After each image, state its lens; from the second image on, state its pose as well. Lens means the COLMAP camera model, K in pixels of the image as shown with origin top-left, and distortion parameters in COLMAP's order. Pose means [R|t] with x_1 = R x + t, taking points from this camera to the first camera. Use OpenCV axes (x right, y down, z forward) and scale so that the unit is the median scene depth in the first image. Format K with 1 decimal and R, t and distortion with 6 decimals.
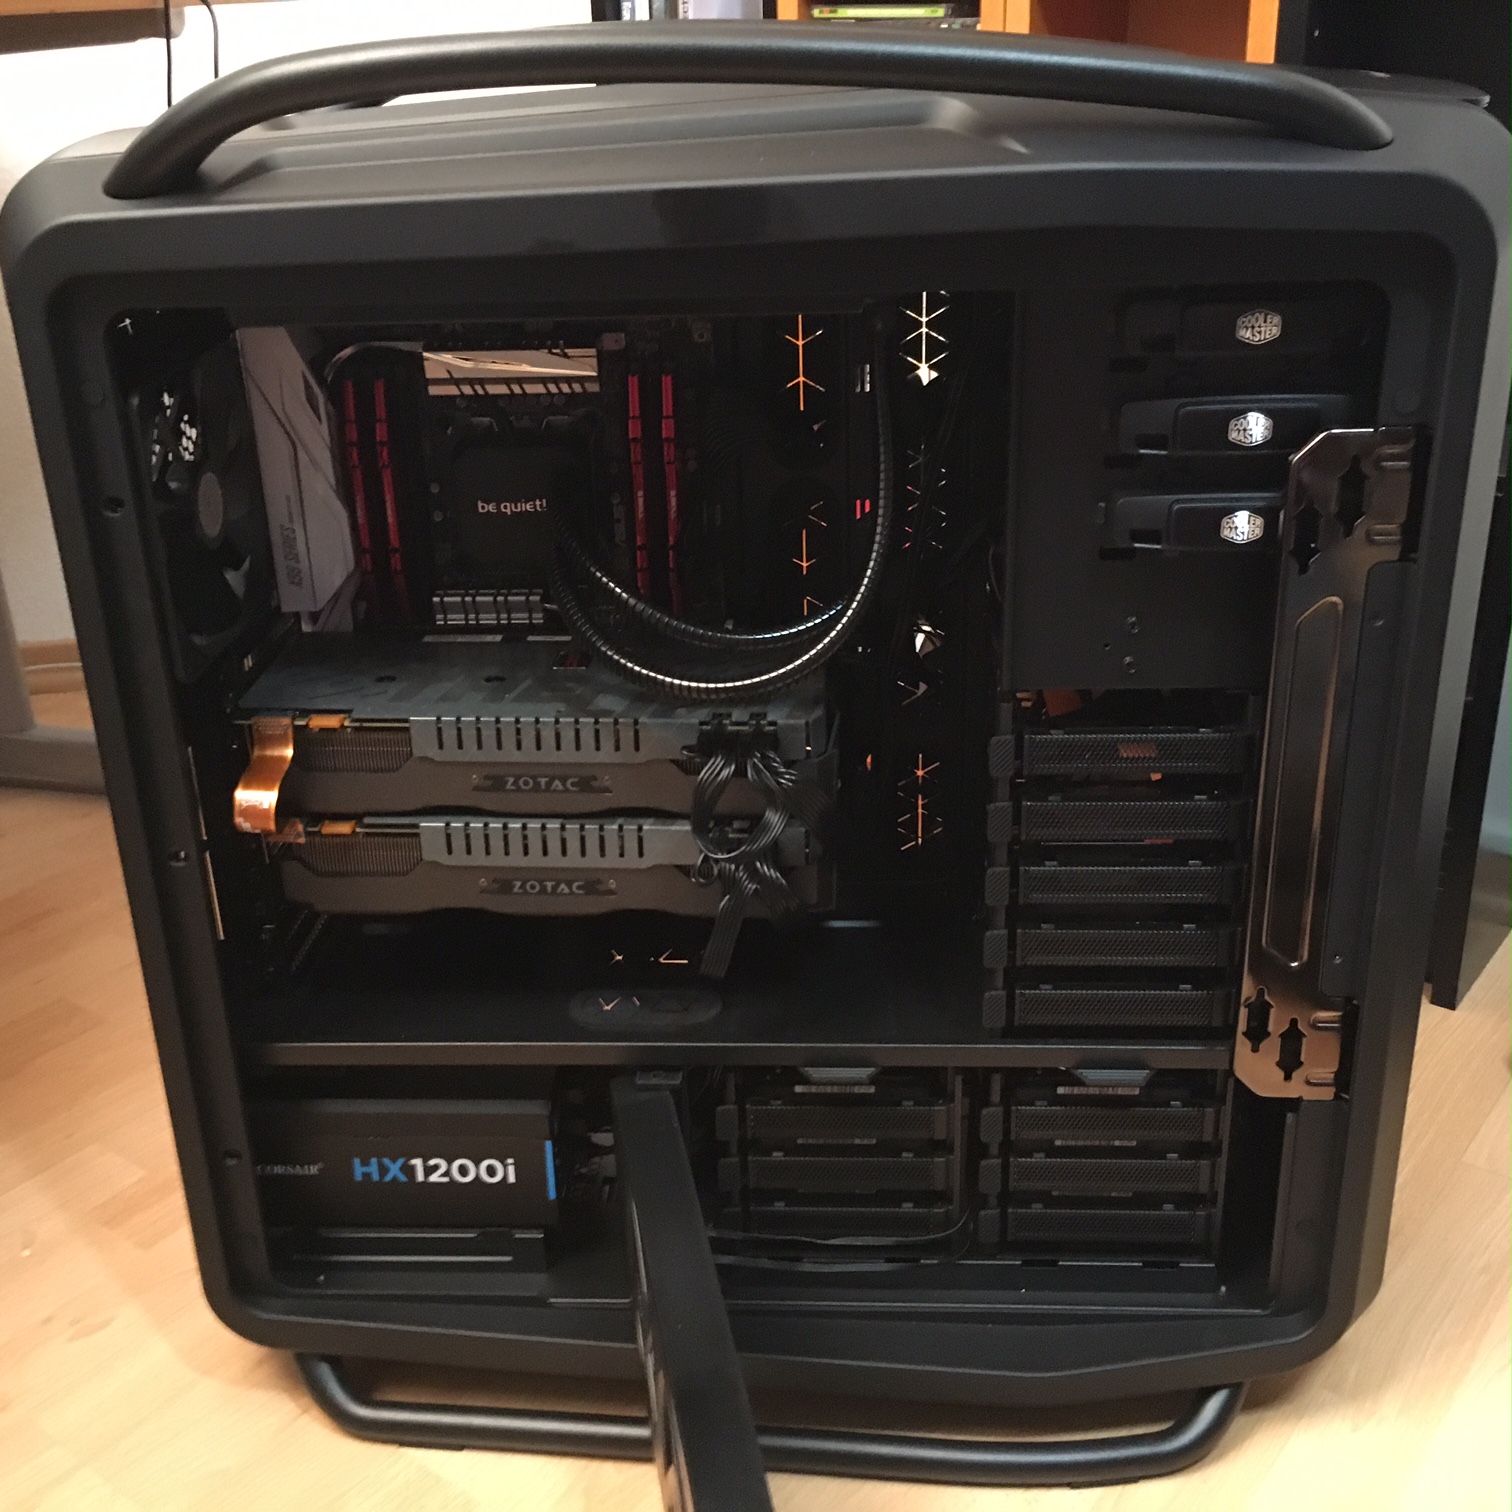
lens RADIAL K [[1742.0, 0, 756.0], [0, 1742.0, 756.0], [0, 0, 1]] dist [0.020903, 0.003038]
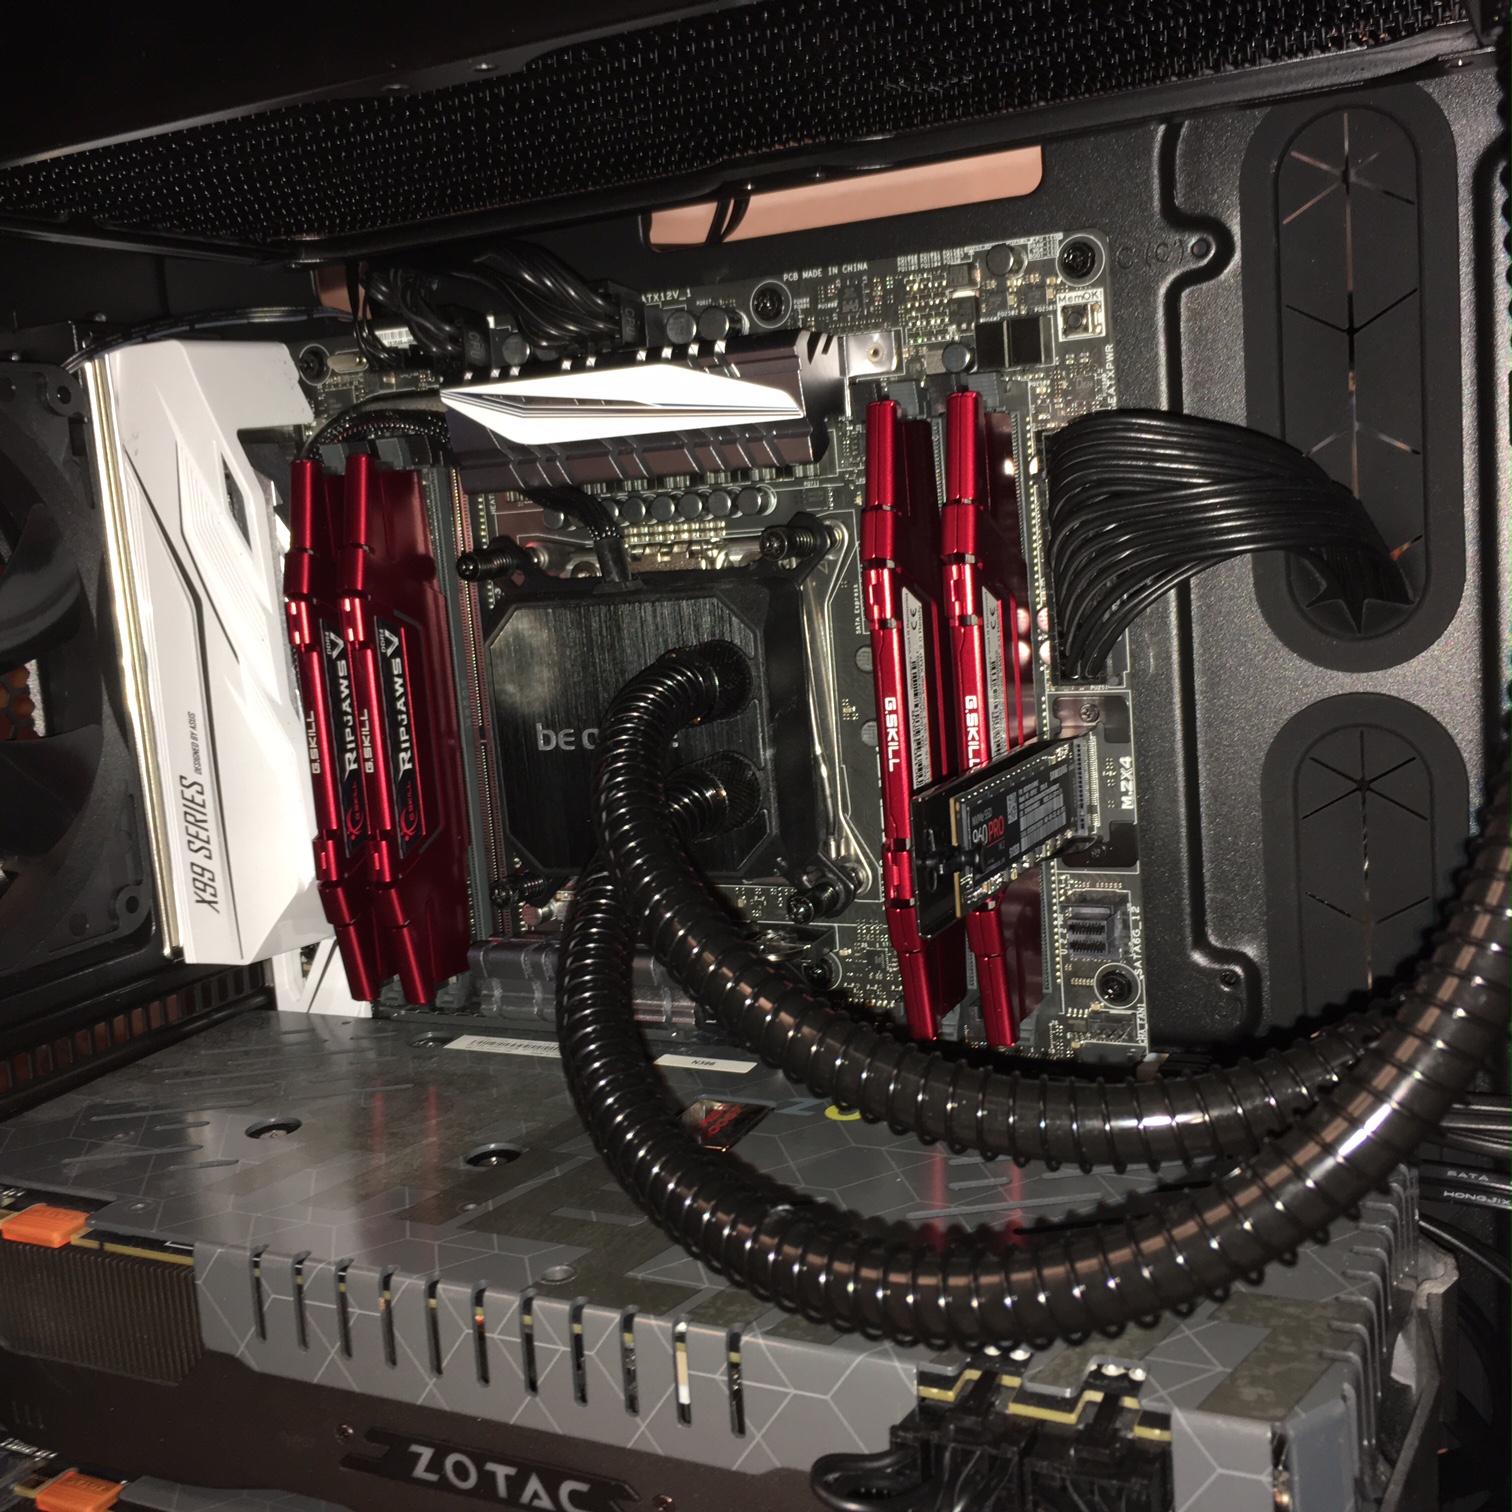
lens RADIAL K [[1742.0, 0, 756.0], [0, 1742.0, 756.0], [0, 0, 1]] dist [0.020903, 0.003038]
pose [[0.920899, 0.012918, -0.389588, 0.058321], [-0.106532, 0.969742, -0.219662, -0.052465], [0.374962, 0.243790, 0.894410, 0.661798]]
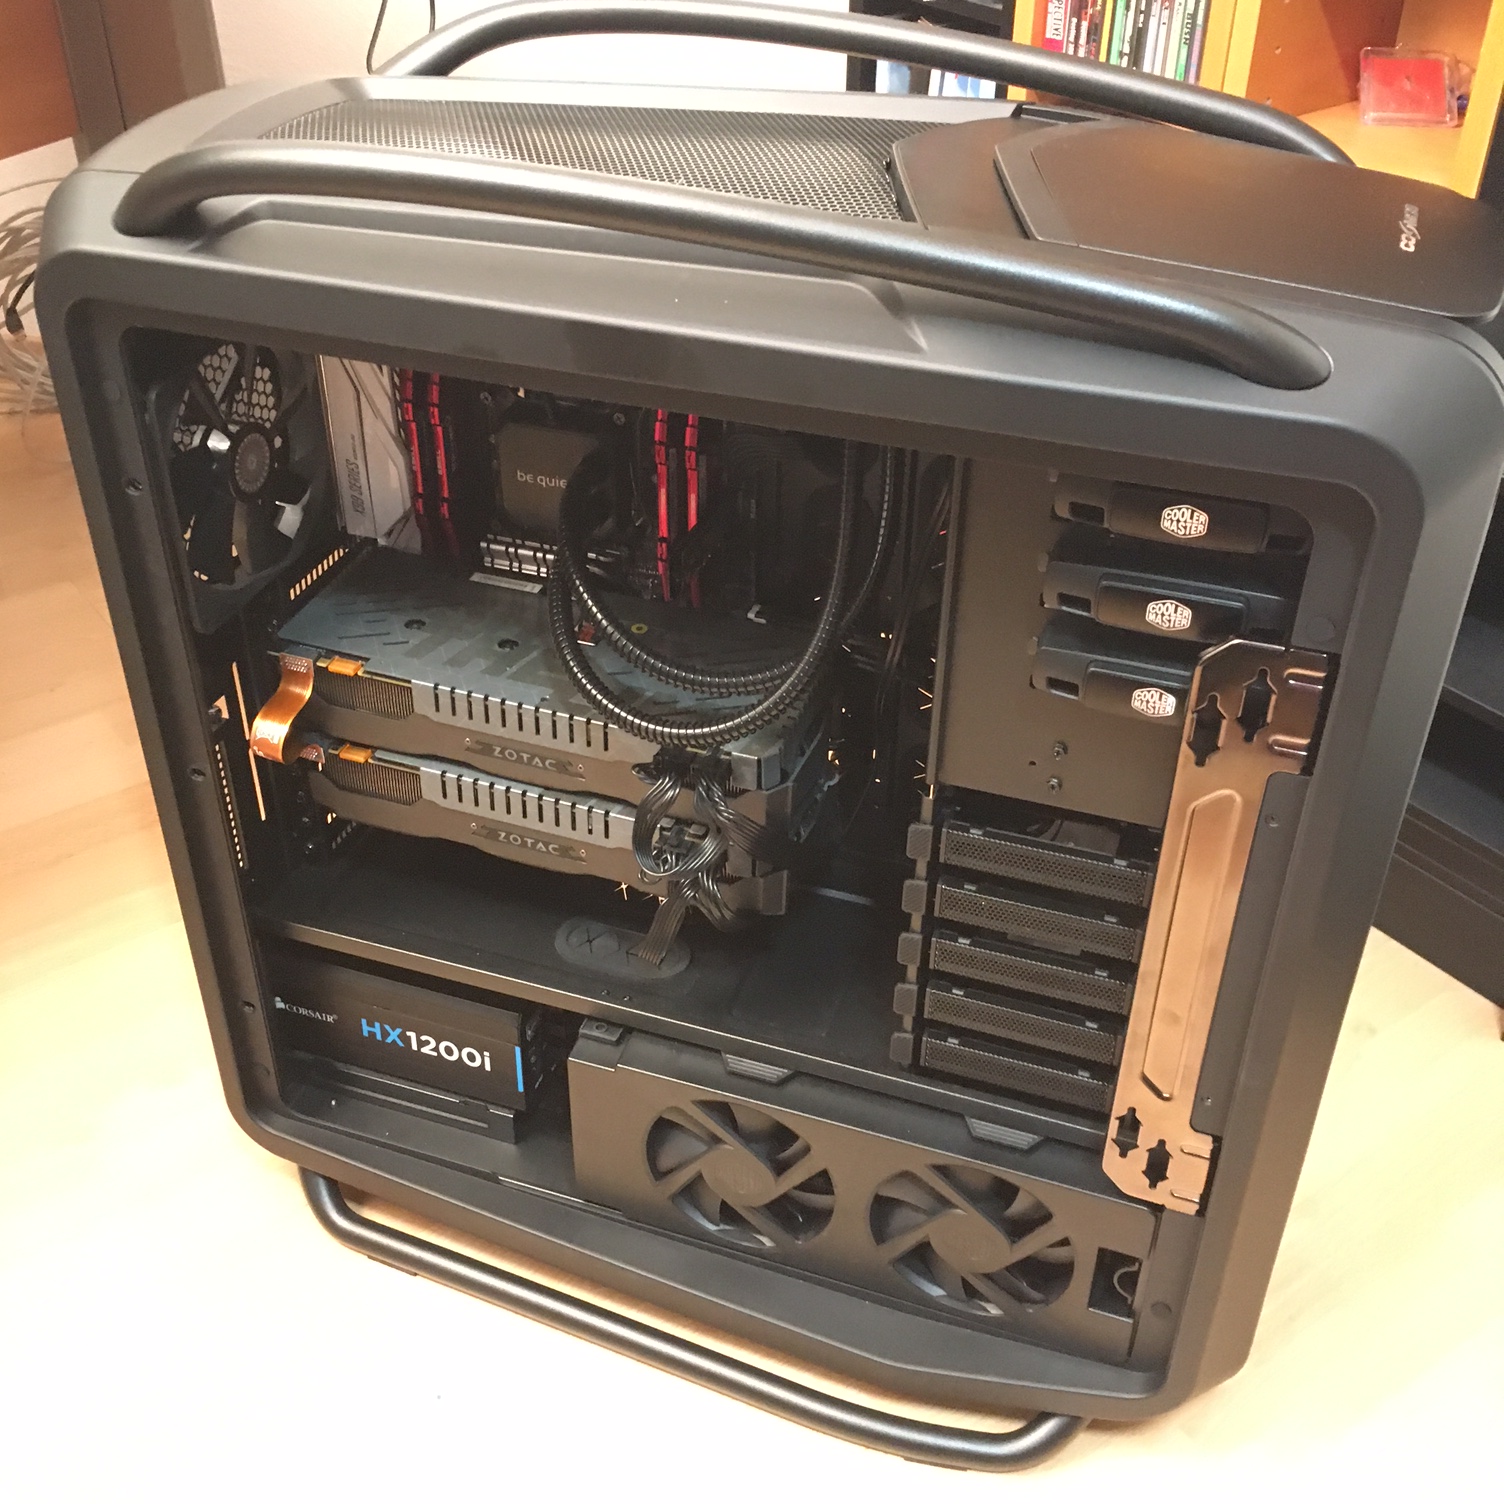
lens RADIAL K [[1732.8, 0, 752.0], [0, 1732.8, 752.0], [0, 0, 1]] dist [0.020903, 0.003038]
pose [[0.959618, 0.194106, -0.203606, 0.225838], [-0.147105, 0.963204, 0.224940, -0.245418], [0.239776, -0.185905, 0.952862, 0.015763]]
